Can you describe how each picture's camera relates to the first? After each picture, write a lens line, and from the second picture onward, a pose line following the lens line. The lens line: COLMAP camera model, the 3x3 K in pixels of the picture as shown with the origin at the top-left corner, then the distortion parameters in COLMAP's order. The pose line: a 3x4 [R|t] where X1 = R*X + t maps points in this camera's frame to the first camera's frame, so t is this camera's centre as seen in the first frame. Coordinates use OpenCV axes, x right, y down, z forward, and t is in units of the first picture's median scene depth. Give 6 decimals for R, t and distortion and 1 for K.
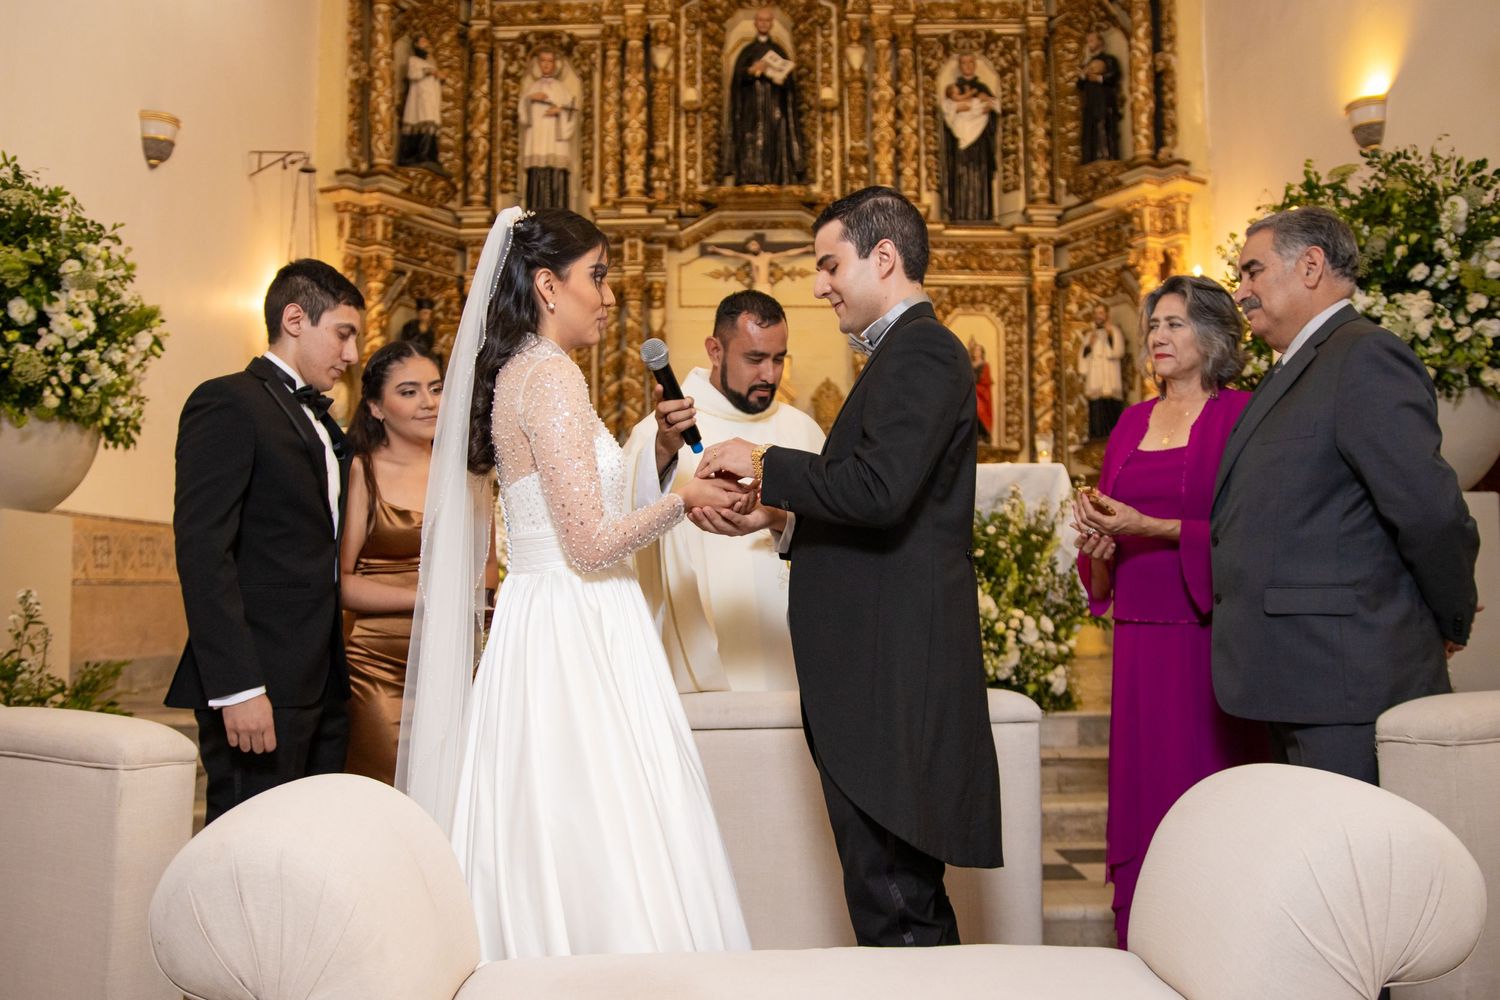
lens RADIAL K [[1420.8, 0, 750.0], [0, 1420.8, 500.0], [0, 0, 1]] dist [-0.055264, 0.023246]
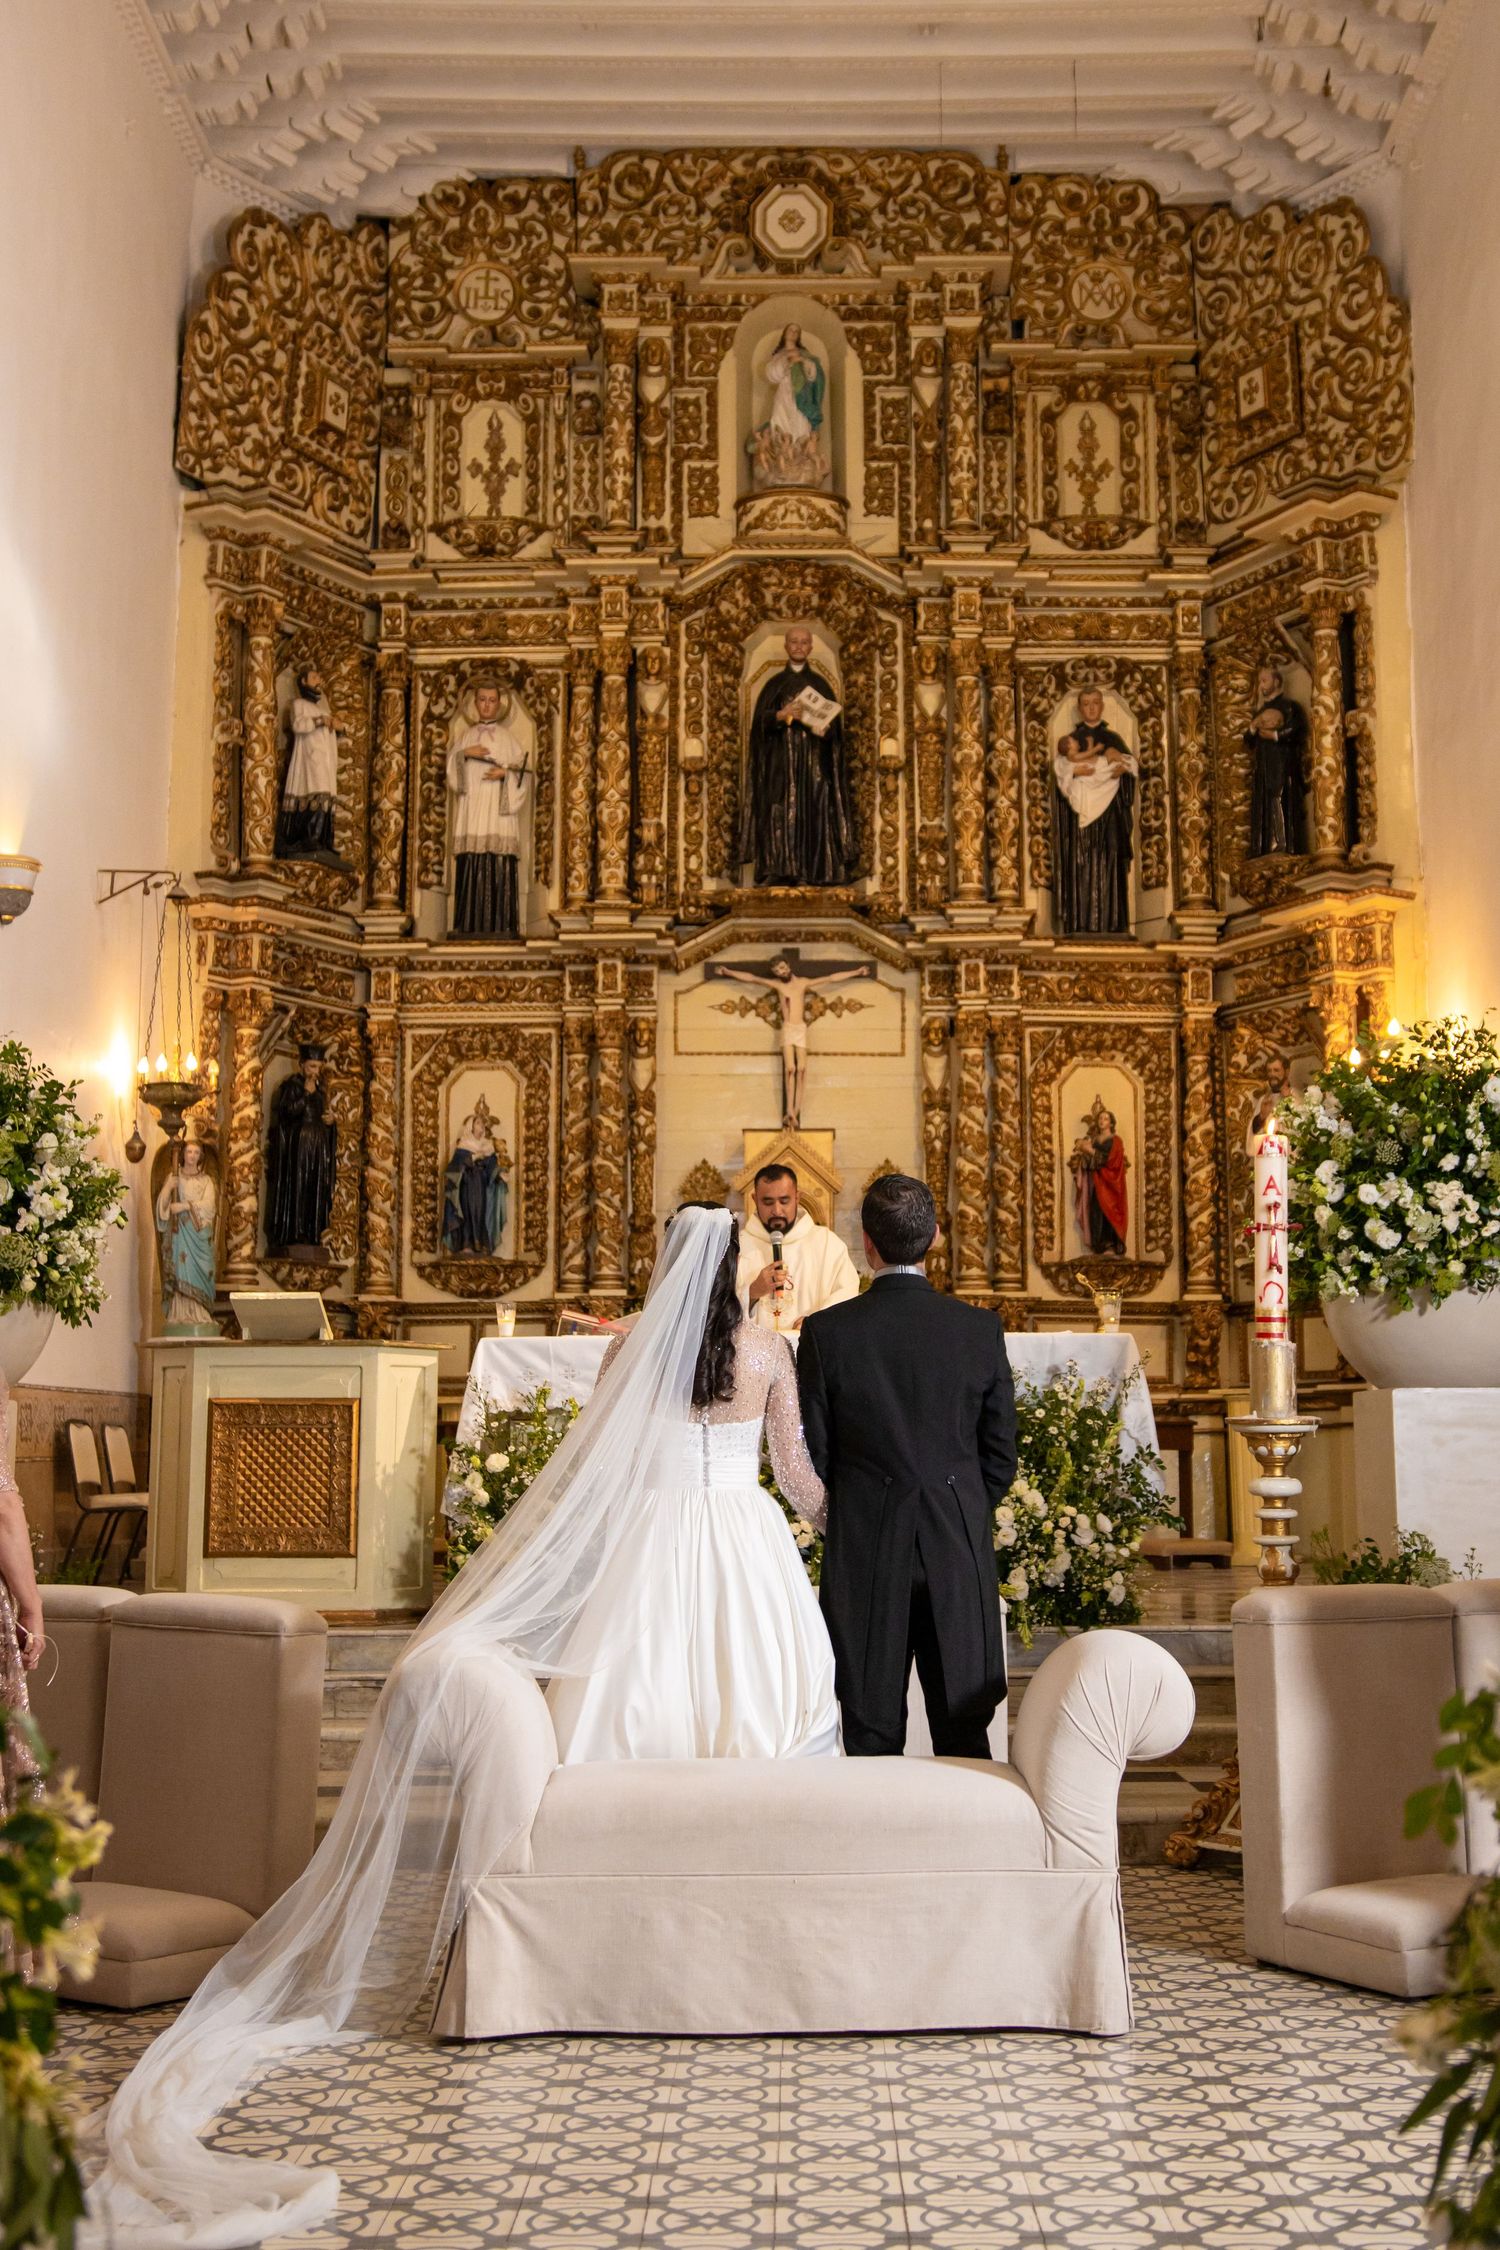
lens RADIAL K [[2668.4, 0, 784.8], [0, 2668.4, 1058.6], [0, 0, 1]] dist [-0.013692, 0.058501]
pose [[0.999985, 0.004594, -0.002885, 0.007865], [-0.004808, 0.996843, -0.079256, -0.030837], [0.002511, 0.079269, 0.996850, -0.306377]]
